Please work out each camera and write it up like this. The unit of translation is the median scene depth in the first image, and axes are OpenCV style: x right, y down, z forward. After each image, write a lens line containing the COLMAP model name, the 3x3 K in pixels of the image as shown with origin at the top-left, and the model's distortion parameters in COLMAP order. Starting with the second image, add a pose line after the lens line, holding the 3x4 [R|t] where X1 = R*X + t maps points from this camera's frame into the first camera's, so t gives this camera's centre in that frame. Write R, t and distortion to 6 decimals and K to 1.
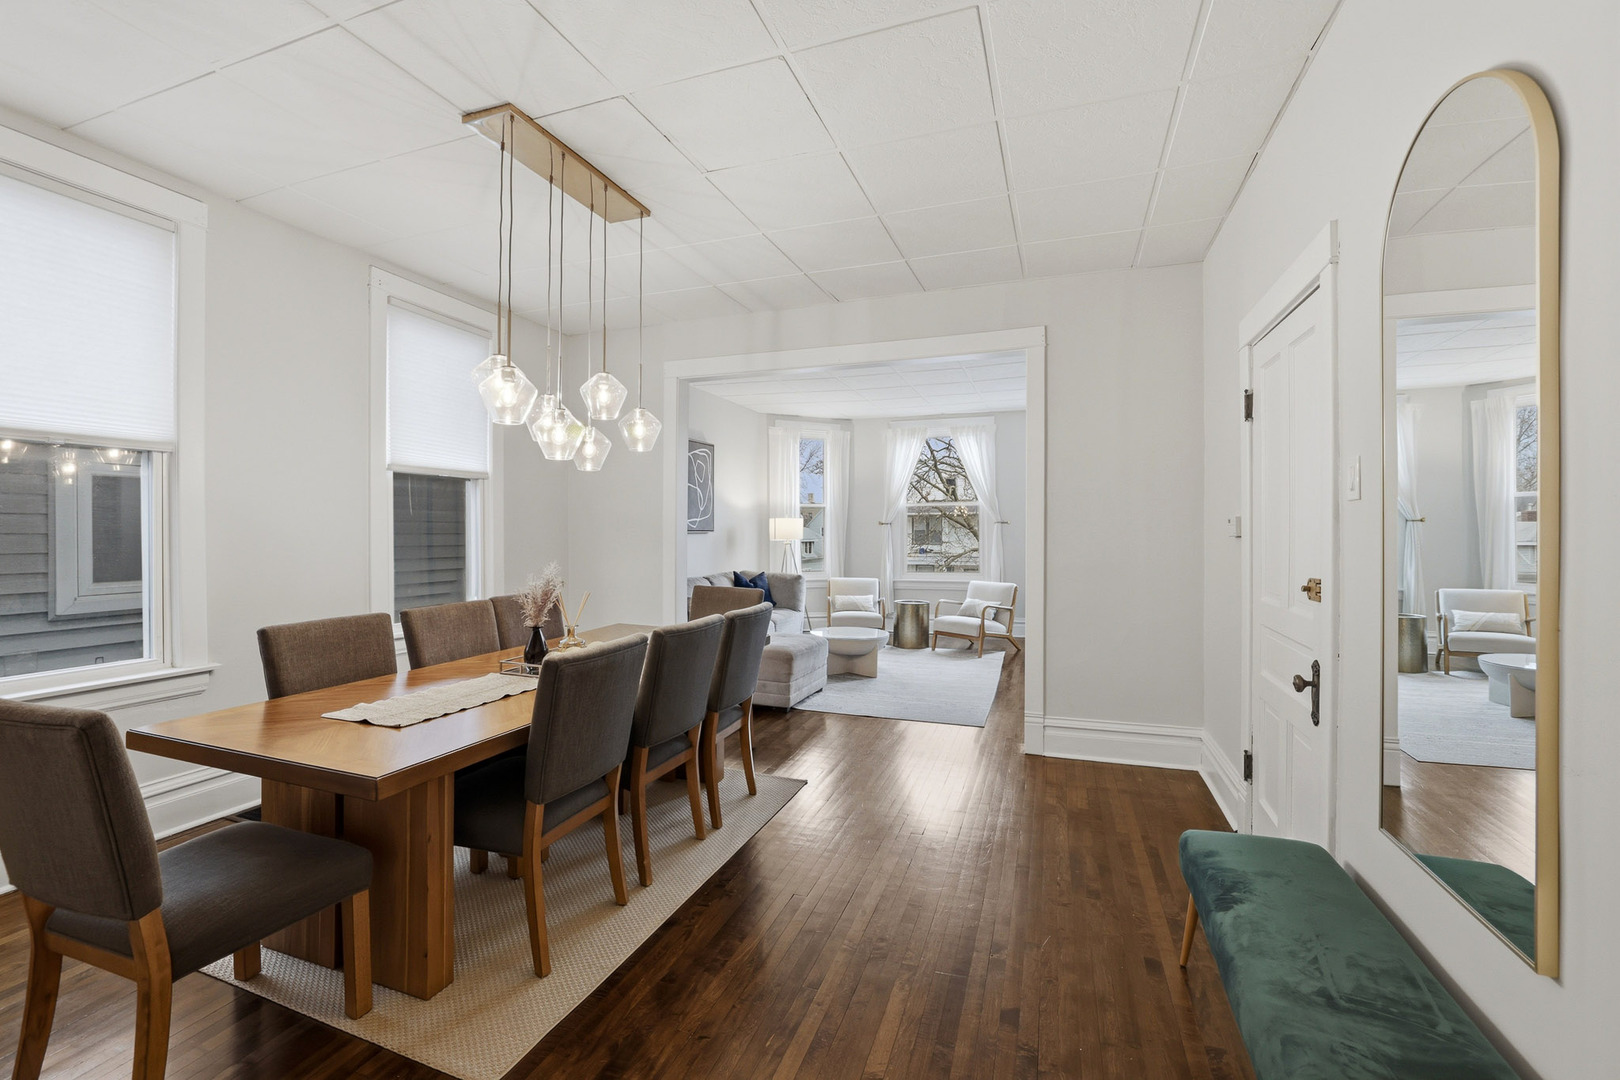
lens RADIAL K [[694.9, 0, 838.8], [0, 694.9, 539.0], [0, 0, 1]] dist [-0.037470, -0.000008]
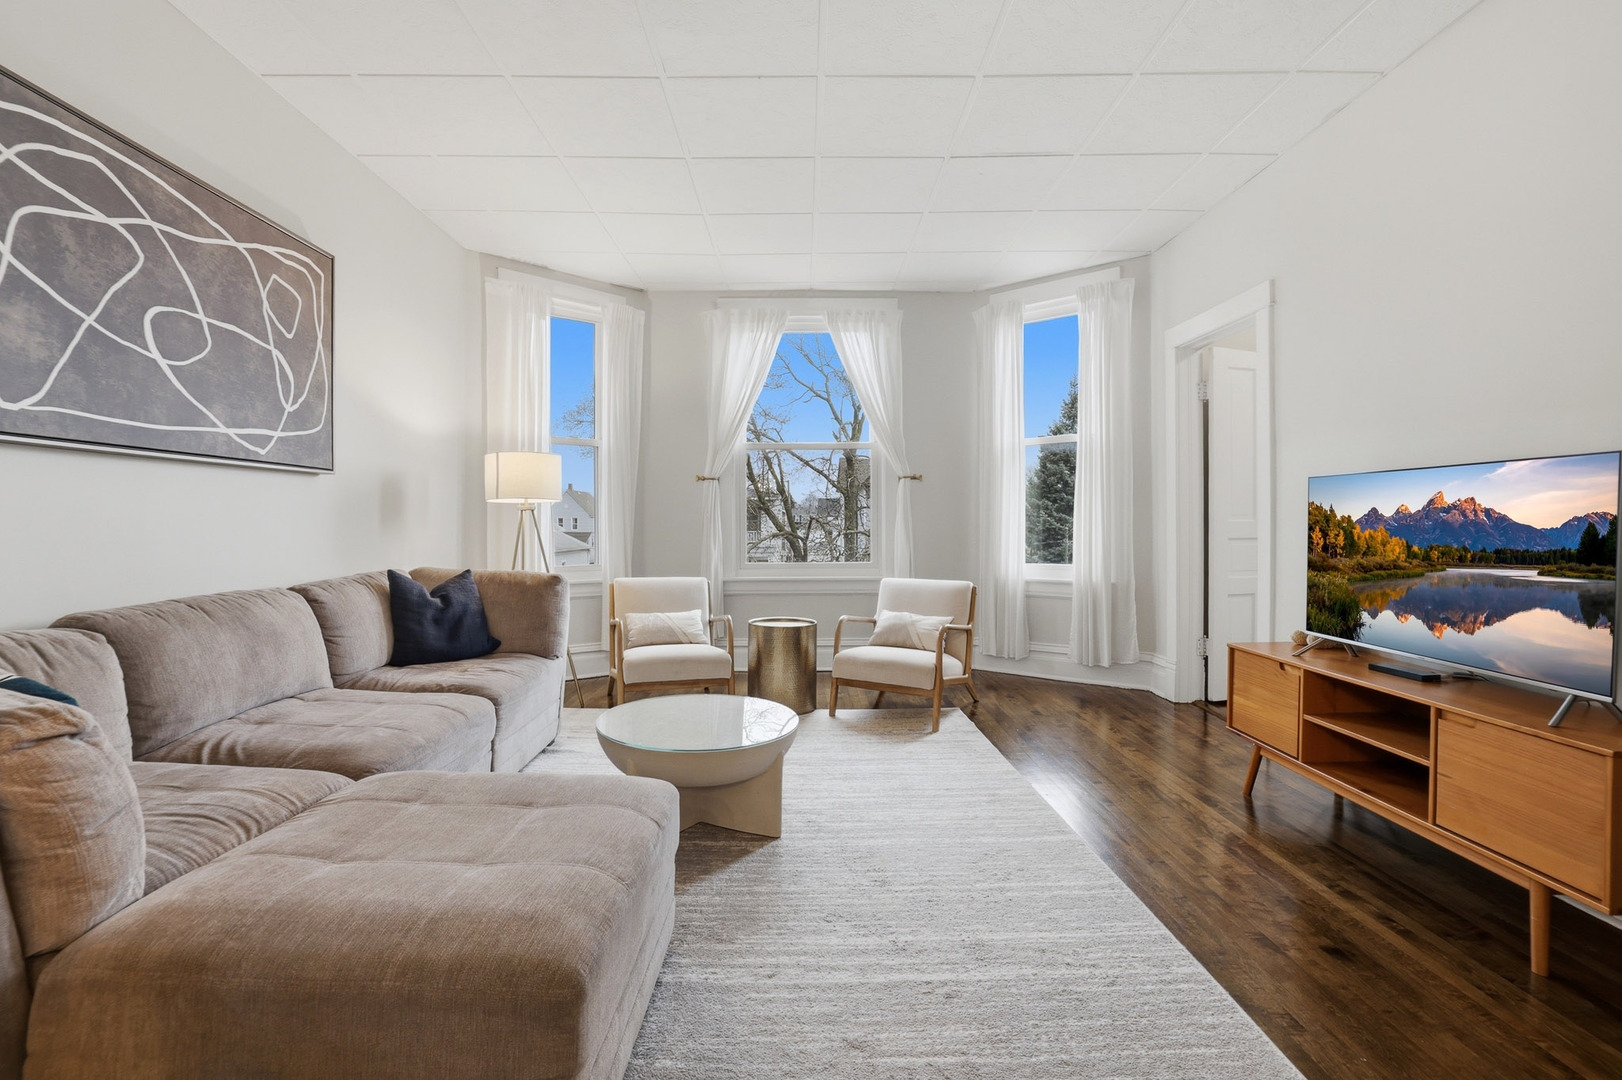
lens RADIAL K [[709.1, 0, 806.8], [0, 709.1, 527.0], [0, 0, 1]] dist [-0.037074, 0.014337]
pose [[0.949659, -0.002054, 0.313277, -0.044907], [0.004326, 0.999969, -0.006559, 0.024399], [-0.313254, 0.007584, 0.949639, 0.512813]]
